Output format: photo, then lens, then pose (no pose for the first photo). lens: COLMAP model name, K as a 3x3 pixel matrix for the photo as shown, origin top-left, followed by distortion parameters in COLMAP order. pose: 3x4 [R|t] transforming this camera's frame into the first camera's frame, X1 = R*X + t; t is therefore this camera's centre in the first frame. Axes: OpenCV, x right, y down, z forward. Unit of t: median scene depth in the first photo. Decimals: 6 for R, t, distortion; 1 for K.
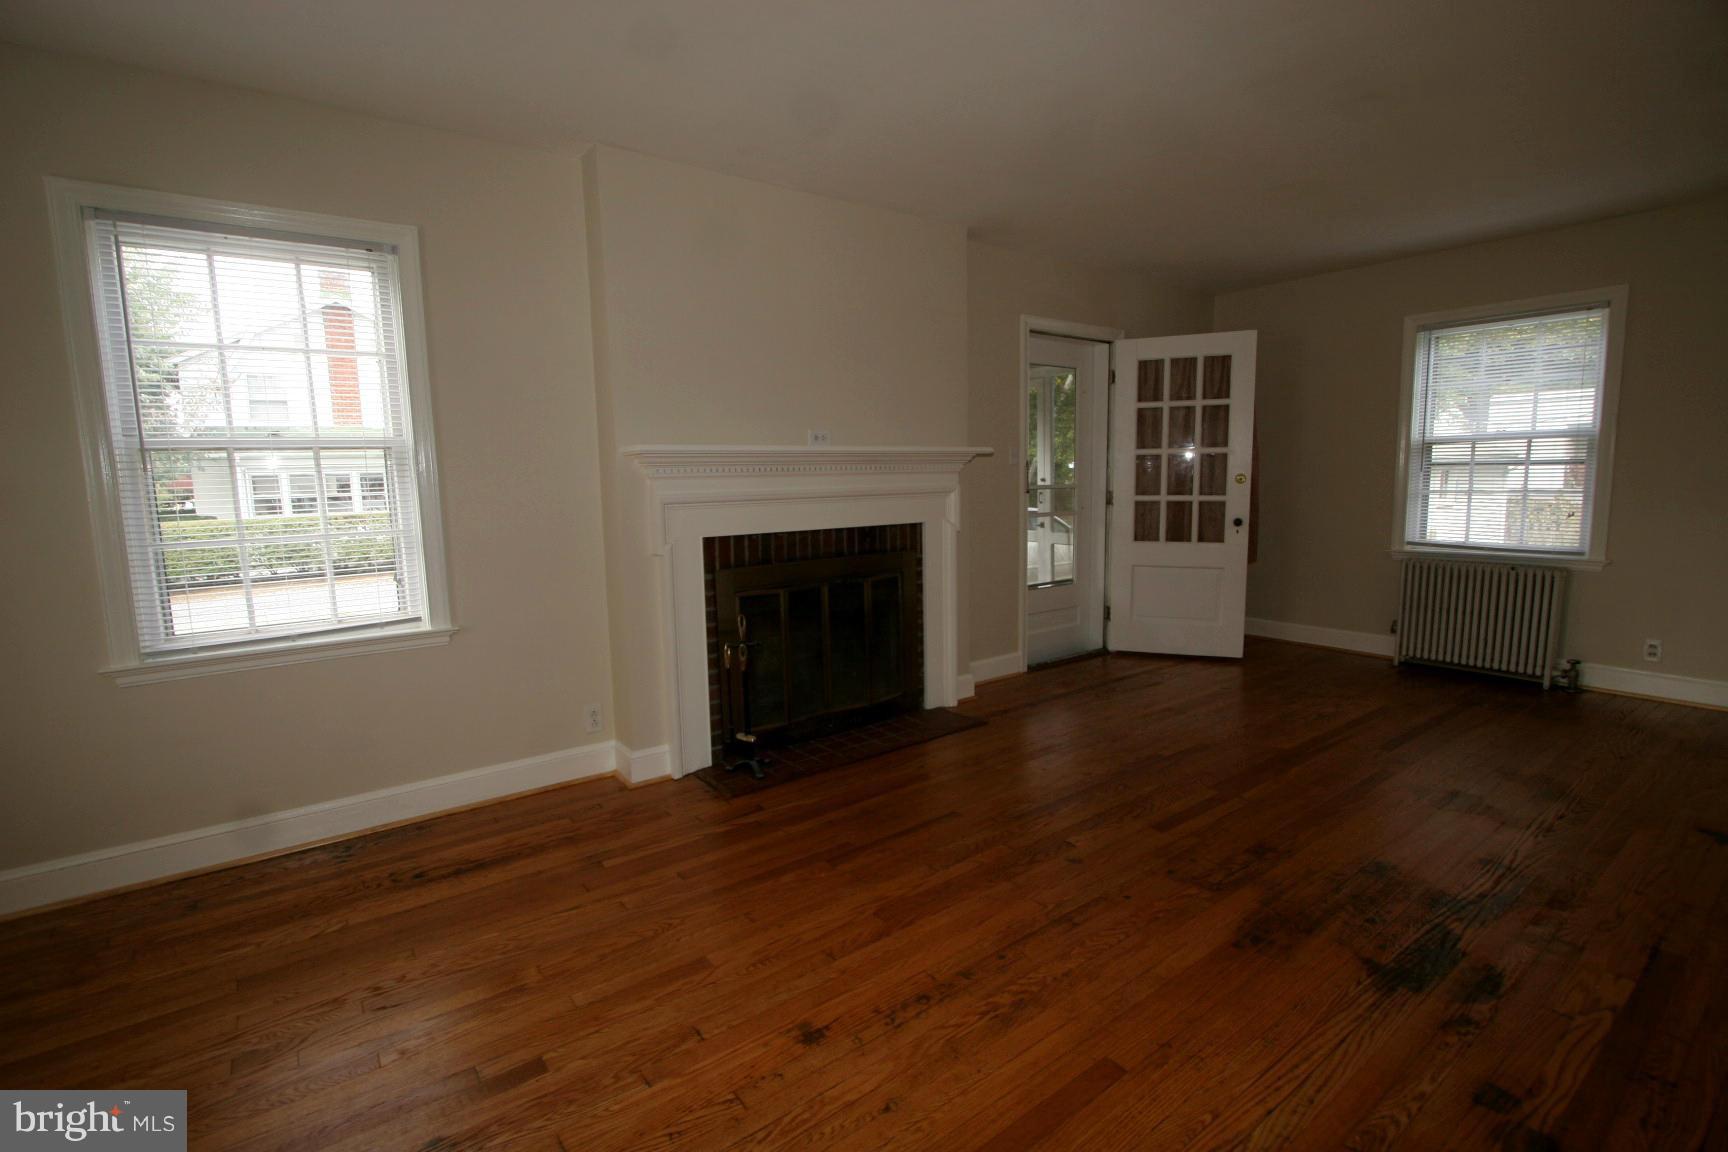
lens RADIAL K [[793.6, 0, 855.3], [0, 793.6, 584.0], [0, 0, 1]] dist [-0.004923, -0.001008]
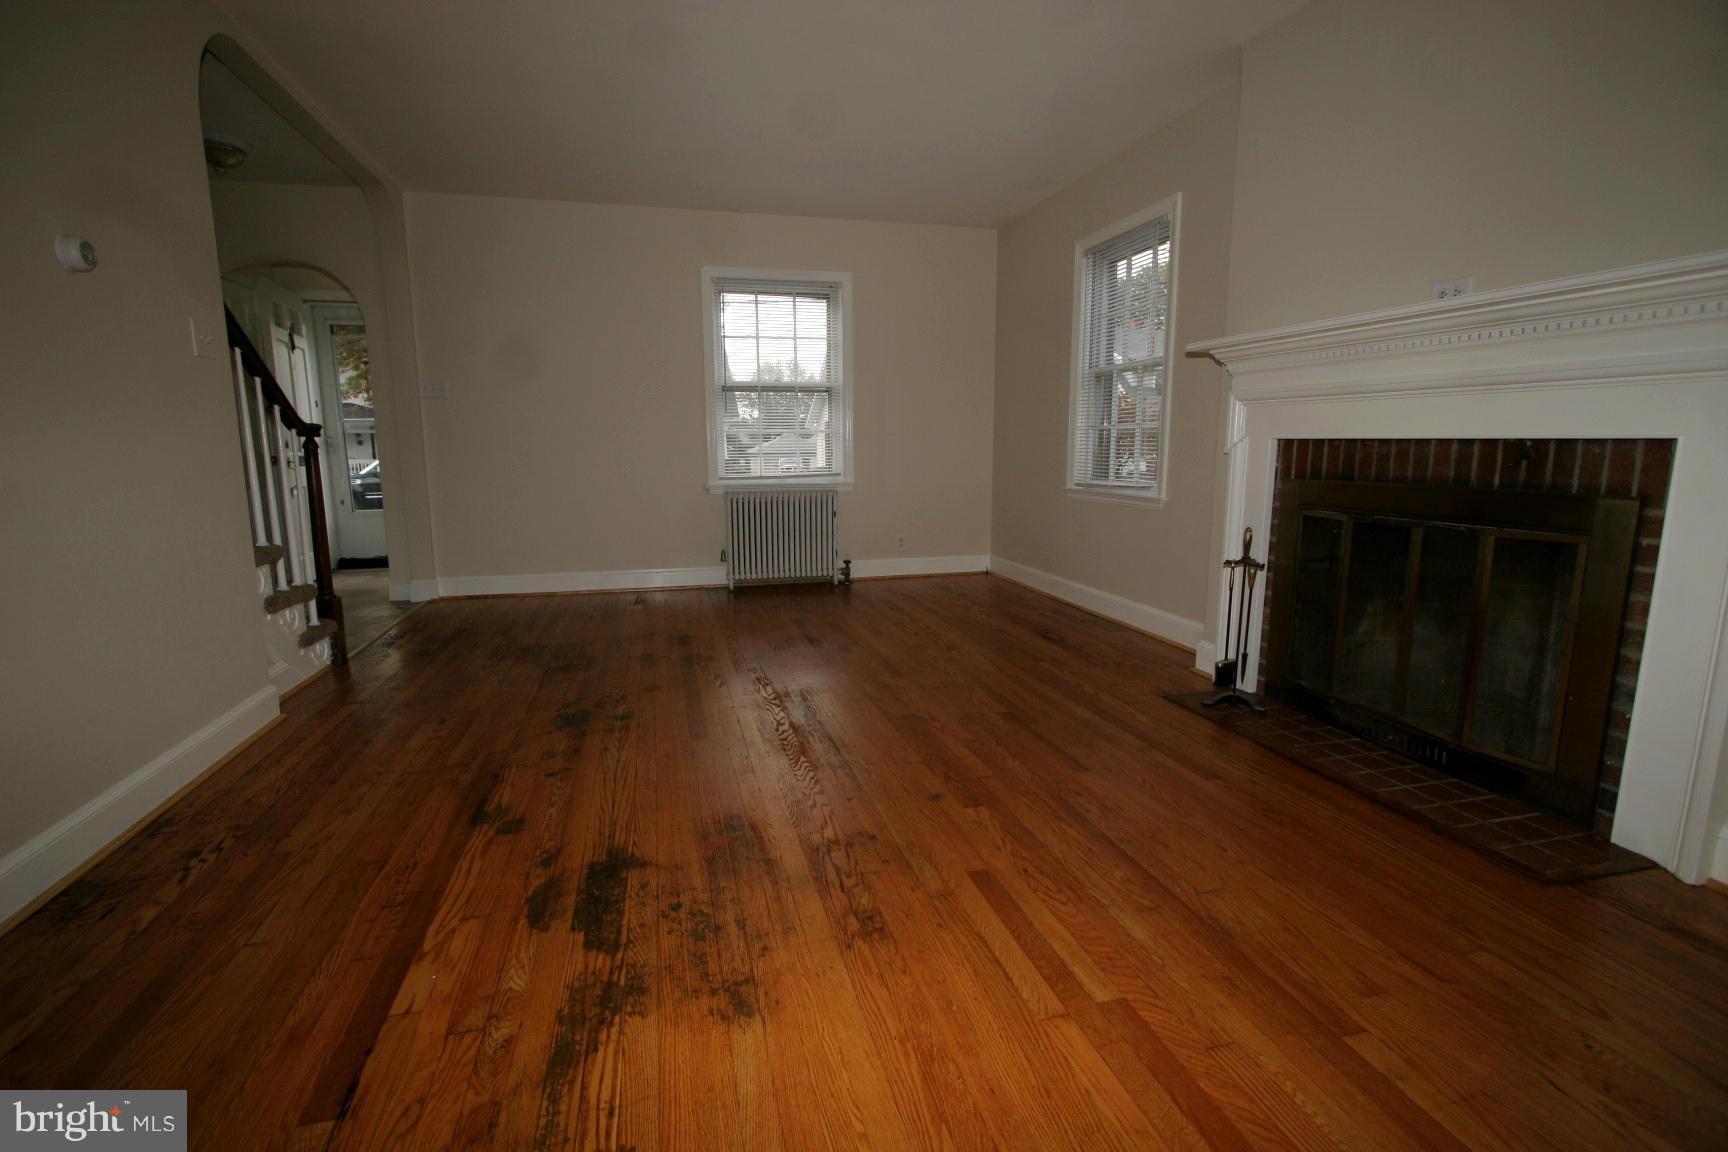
lens RADIAL K [[793.6, 0, 861.0], [0, 793.6, 565.4], [0, 0, 1]] dist [-0.004923, -0.001008]
pose [[-0.374494, 0.164579, -0.912507, 1.139943], [-0.115648, 0.968147, 0.222076, -0.090392], [0.919989, 0.188696, -0.343532, 1.259599]]
